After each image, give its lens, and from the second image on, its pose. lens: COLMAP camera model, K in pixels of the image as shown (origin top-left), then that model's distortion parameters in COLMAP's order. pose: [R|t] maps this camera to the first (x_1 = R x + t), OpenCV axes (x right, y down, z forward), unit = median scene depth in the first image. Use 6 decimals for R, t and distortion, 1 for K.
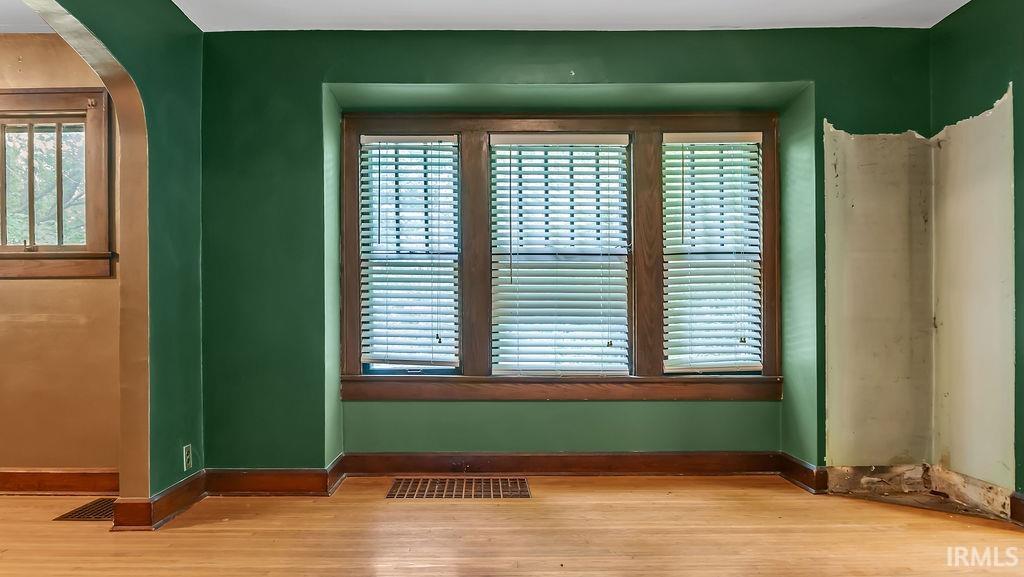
lens RADIAL K [[693.0, 0, 484.6], [0, 693.0, 292.6], [0, 0, 1]] dist [-0.058166, -0.000726]
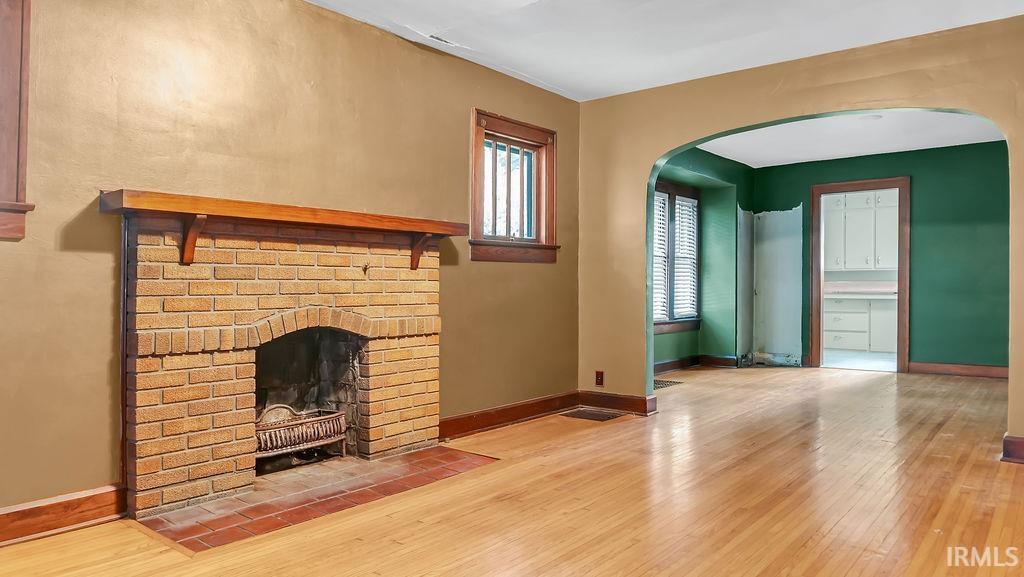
lens RADIAL K [[711.6, 0, 512.0], [0, 711.6, 288.5], [0, 0, 1]] dist [-0.009014, -0.002911]
pose [[0.624592, 0.003449, 0.780944, -1.782820], [-0.035922, 0.999059, 0.024318, -0.000442], [-0.780125, -0.043242, 0.624128, 0.096982]]
